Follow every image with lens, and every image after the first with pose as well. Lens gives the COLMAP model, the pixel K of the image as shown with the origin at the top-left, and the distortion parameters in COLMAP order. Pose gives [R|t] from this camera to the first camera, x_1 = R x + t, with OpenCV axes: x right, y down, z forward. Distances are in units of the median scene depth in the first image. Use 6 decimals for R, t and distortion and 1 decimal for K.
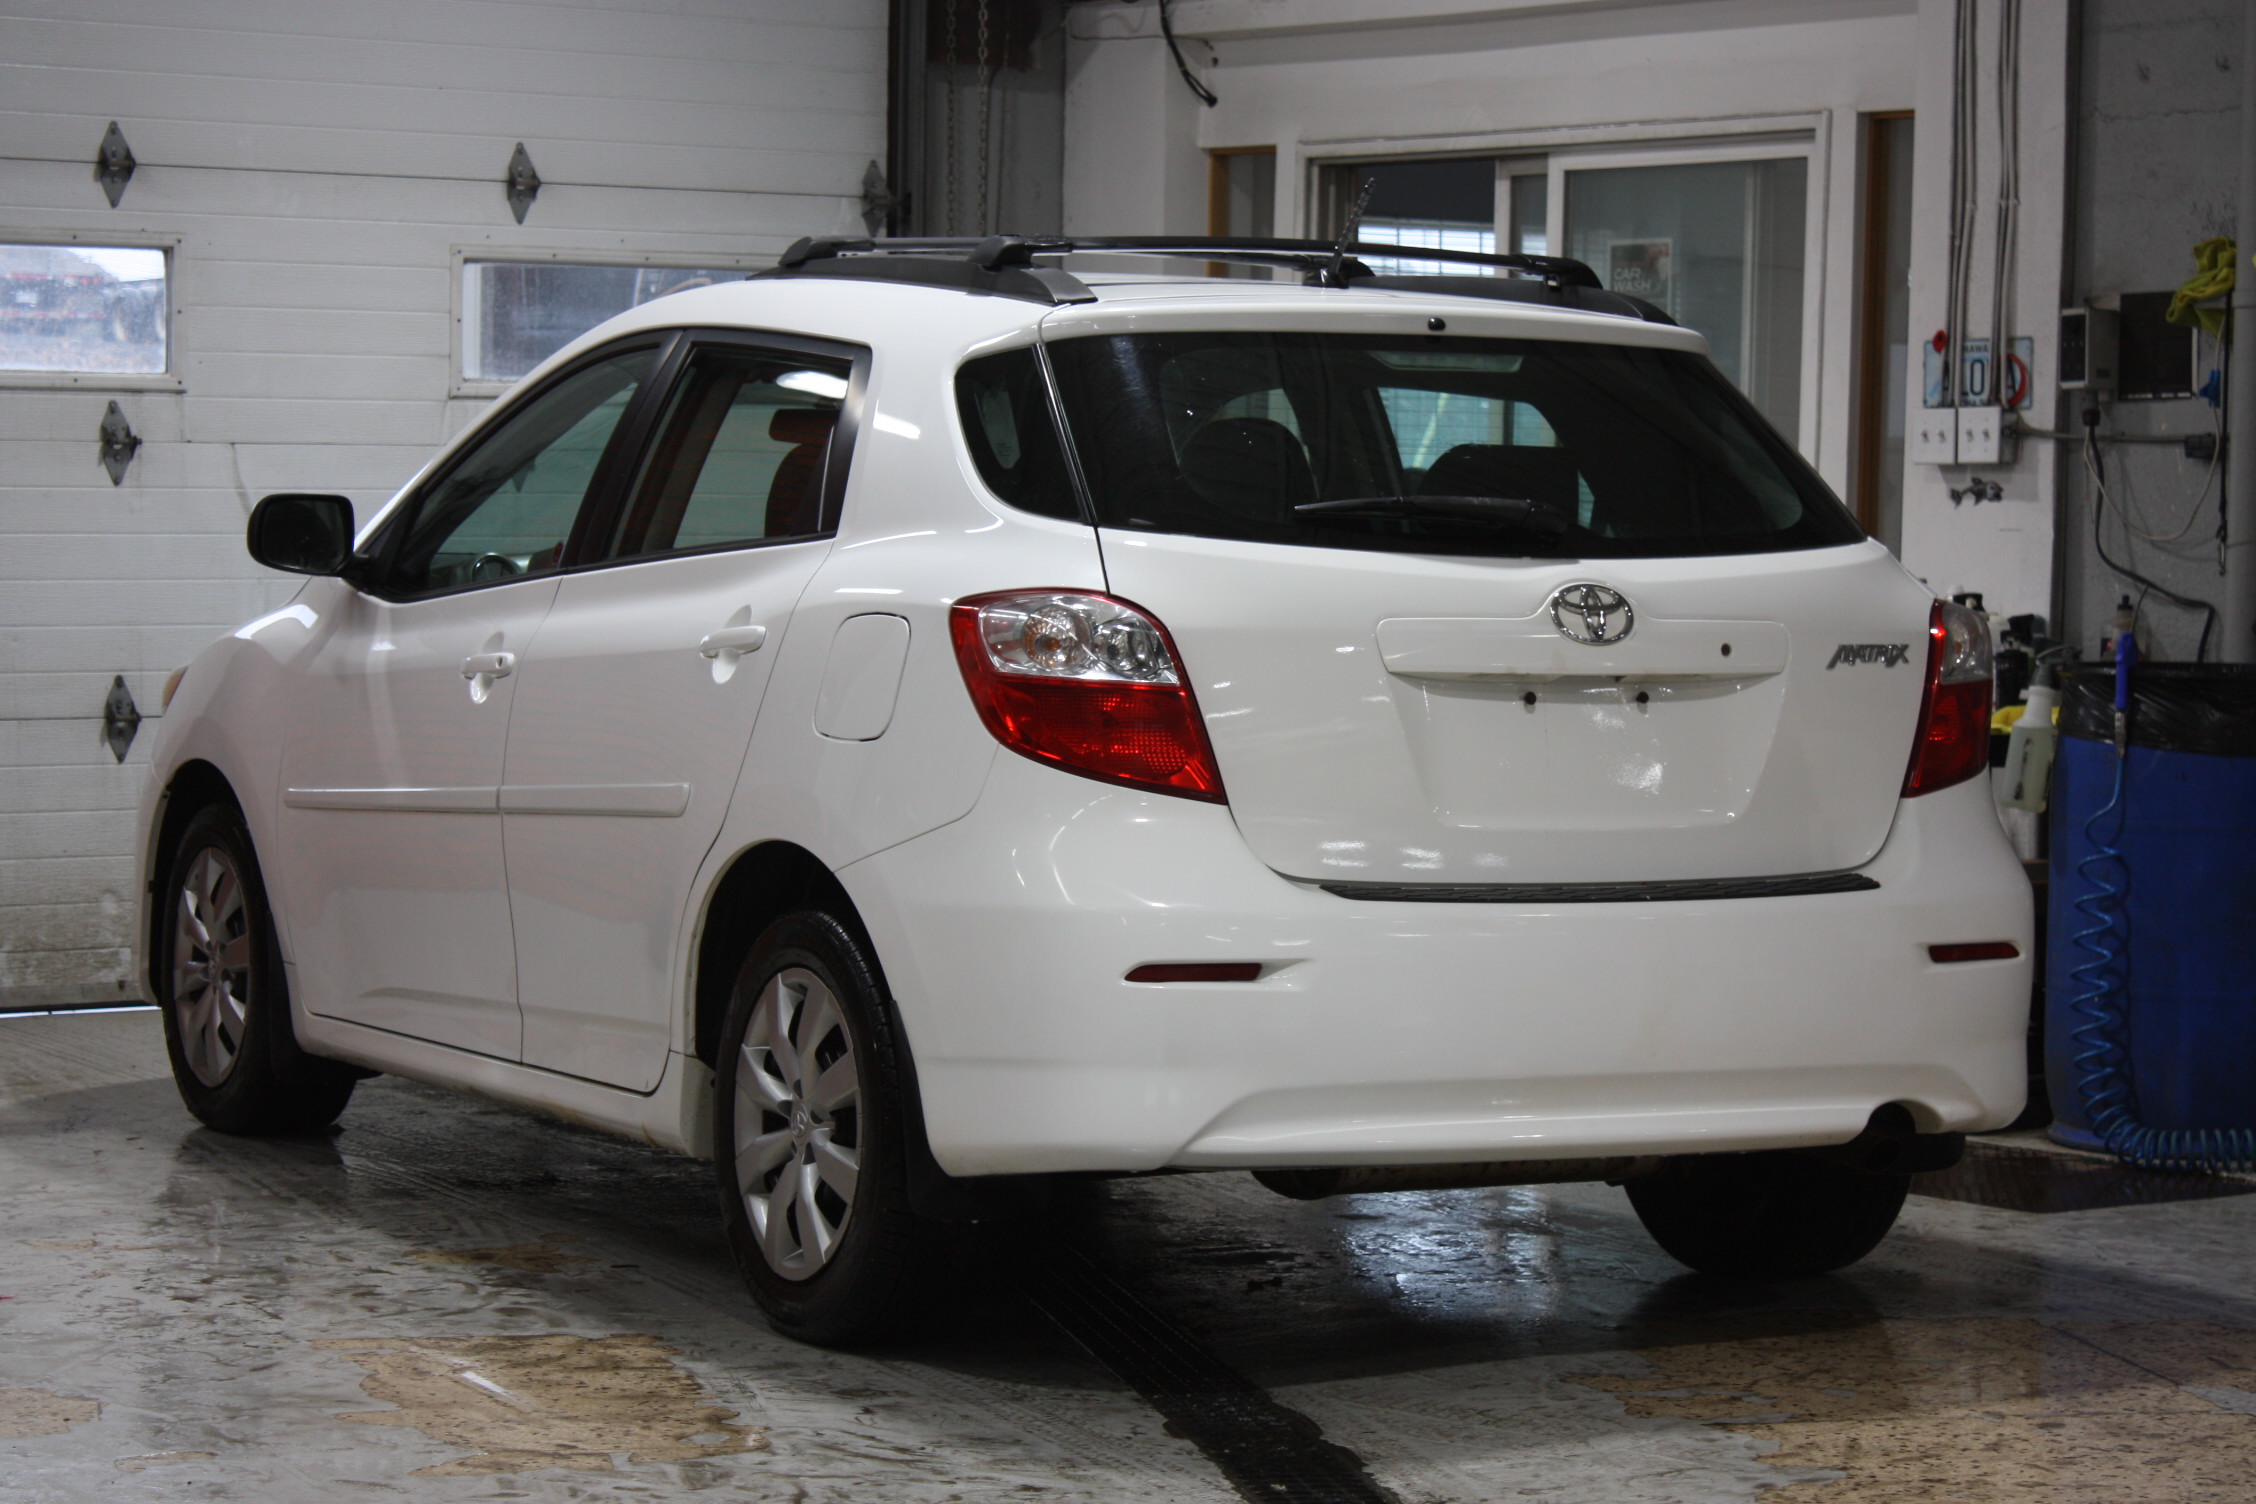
lens RADIAL K [[5485.7, 0, 1132.4], [0, 5485.7, 766.6], [0, 0, 1]] dist [0.107861, 0.000000]
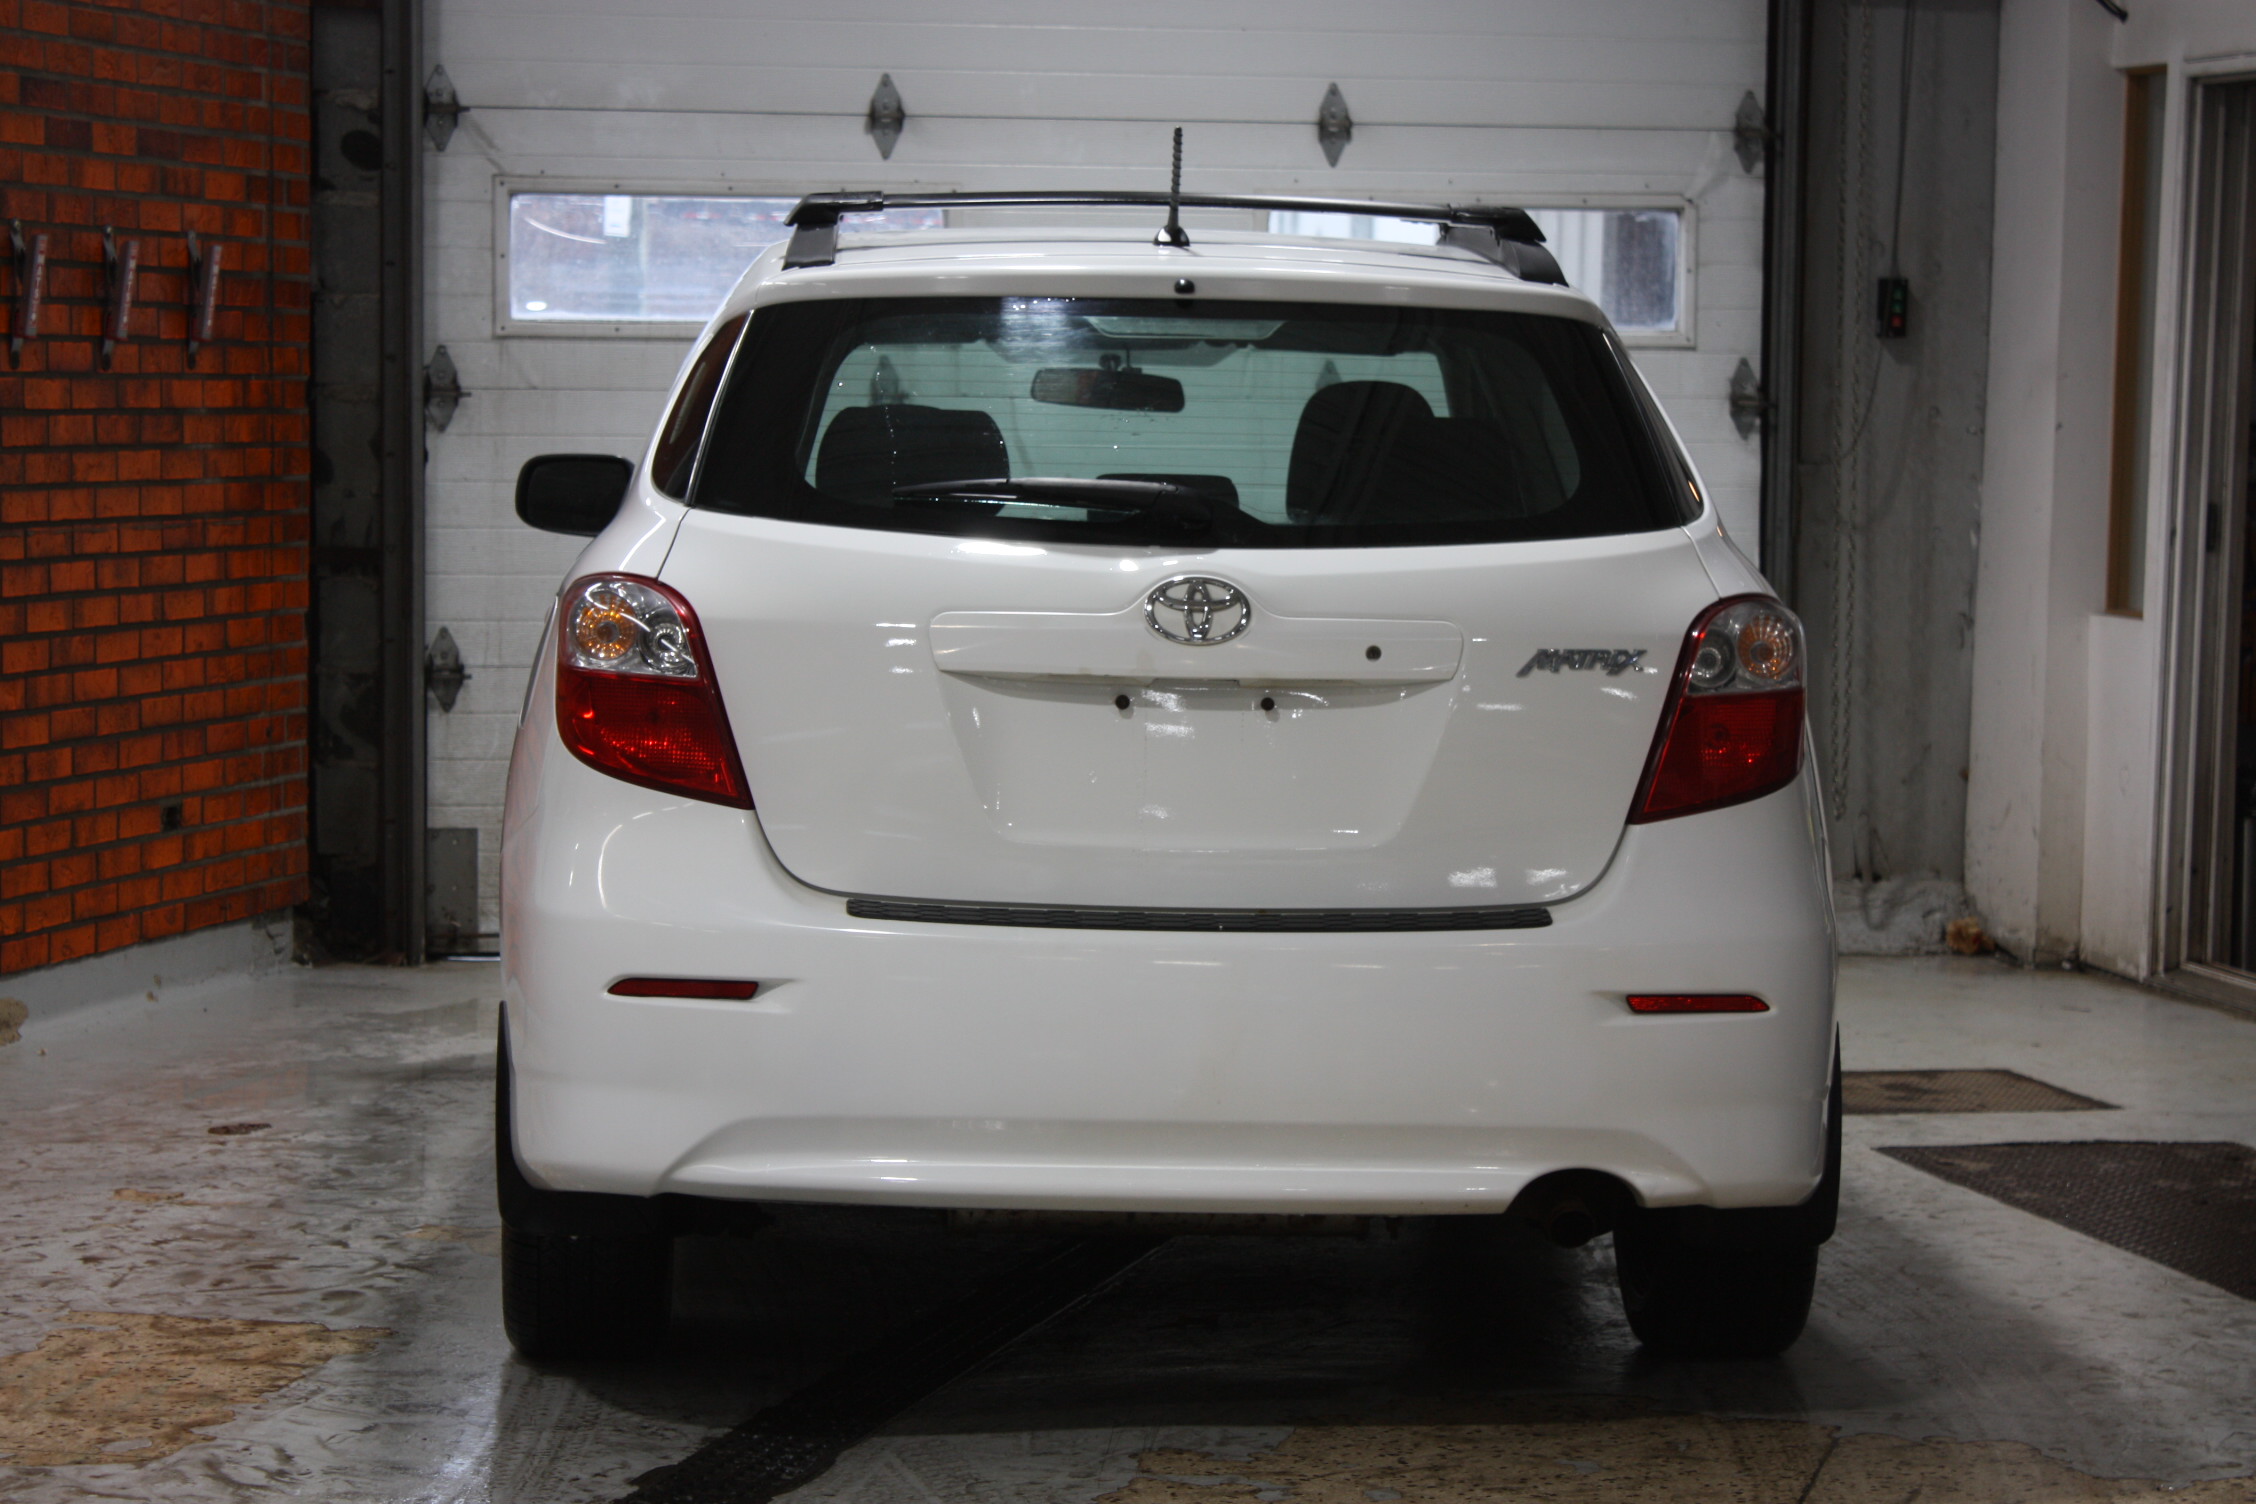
lens RADIAL K [[5485.7, 0, 1140.1], [0, 5485.7, 744.4], [0, 0, 1]] dist [0.107861, 0.000000]
pose [[0.909015, 0.029106, -0.415745, 0.434473], [-0.024369, 0.999564, 0.016696, -0.019883], [0.416049, -0.005046, 0.909328, 0.169756]]
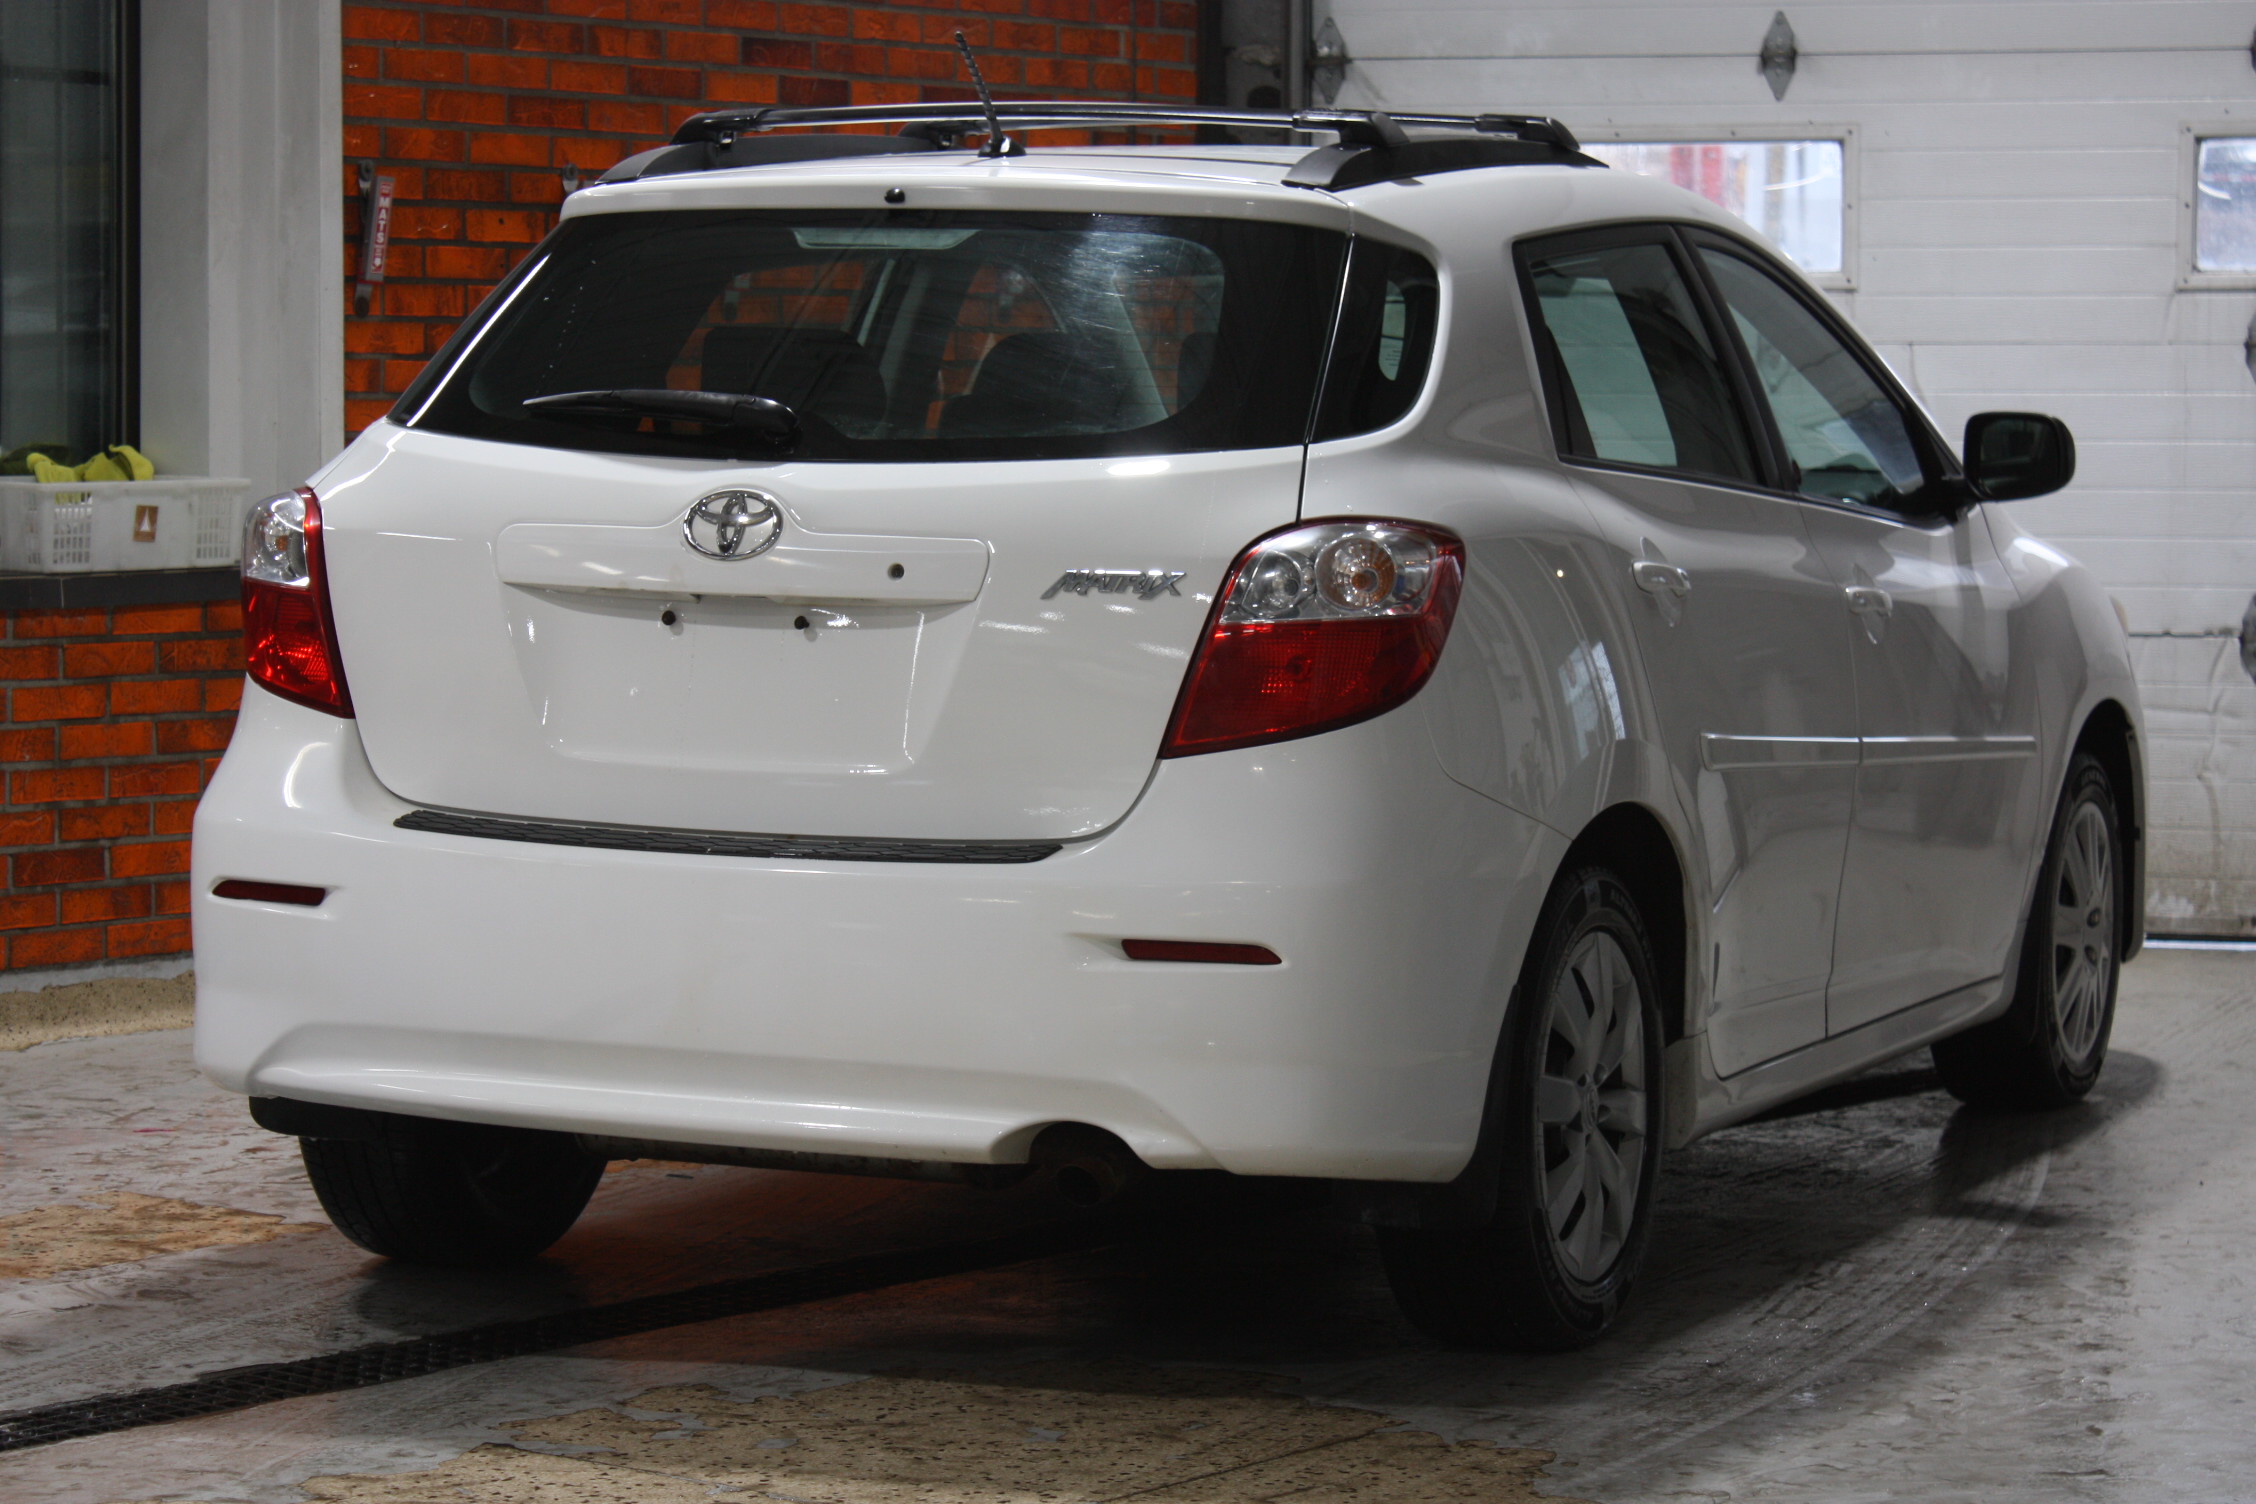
lens RADIAL K [[5485.7, 0, 1131.9], [0, 5485.7, 746.0], [0, 0, 1]] dist [0.107861, 0.000000]
pose [[0.632847, 0.050840, -0.772606, 0.773794], [-0.042170, 0.998624, 0.031171, -0.021767], [0.773127, 0.012854, 0.634121, 0.476555]]
